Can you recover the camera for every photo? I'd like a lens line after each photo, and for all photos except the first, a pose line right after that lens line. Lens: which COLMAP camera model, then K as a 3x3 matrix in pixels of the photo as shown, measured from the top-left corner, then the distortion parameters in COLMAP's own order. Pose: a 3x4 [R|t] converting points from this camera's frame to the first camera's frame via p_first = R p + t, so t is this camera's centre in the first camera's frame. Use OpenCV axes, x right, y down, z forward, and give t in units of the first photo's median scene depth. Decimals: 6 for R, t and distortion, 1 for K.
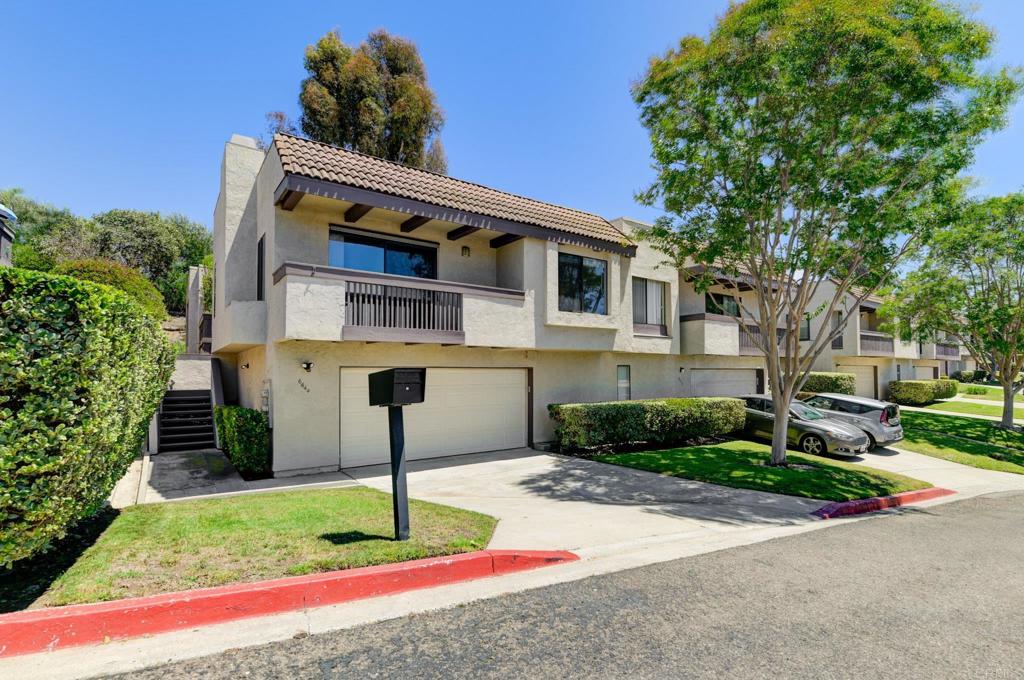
lens RADIAL K [[458.0, 0, 493.1], [0, 458.0, 364.1], [0, 0, 1]] dist [-0.002734, -0.000845]
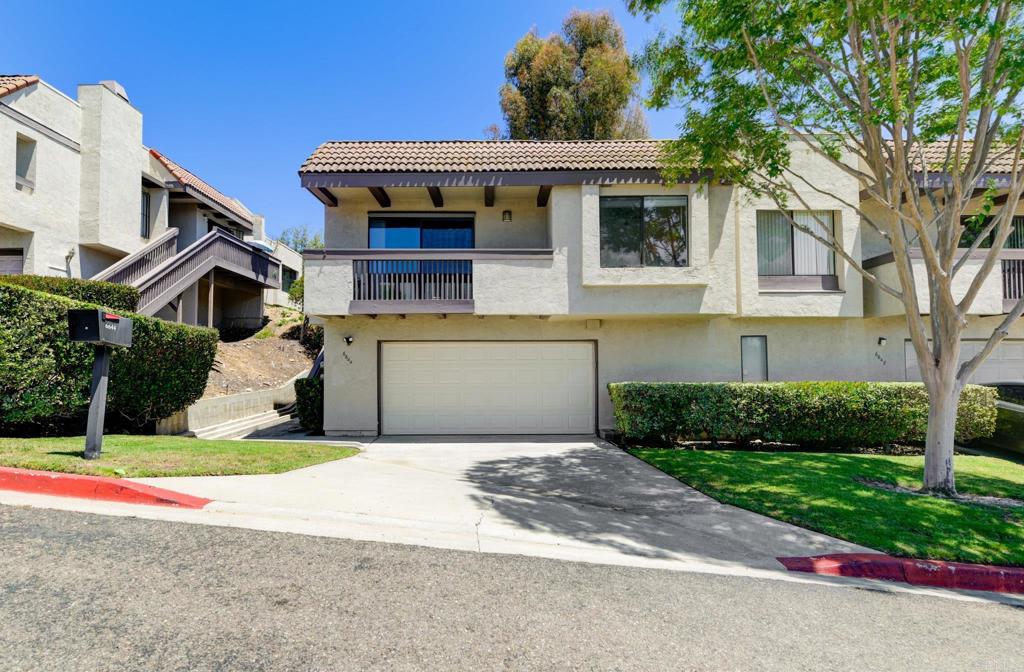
lens RADIAL K [[458.0, 0, 467.1], [0, 458.0, 358.4], [0, 0, 1]] dist [-0.002734, -0.000845]
pose [[0.834083, -0.008894, -0.551567, 0.402820], [0.010072, 0.999949, -0.000894, 0.045607], [0.551547, -0.004810, 0.834130, 0.185693]]
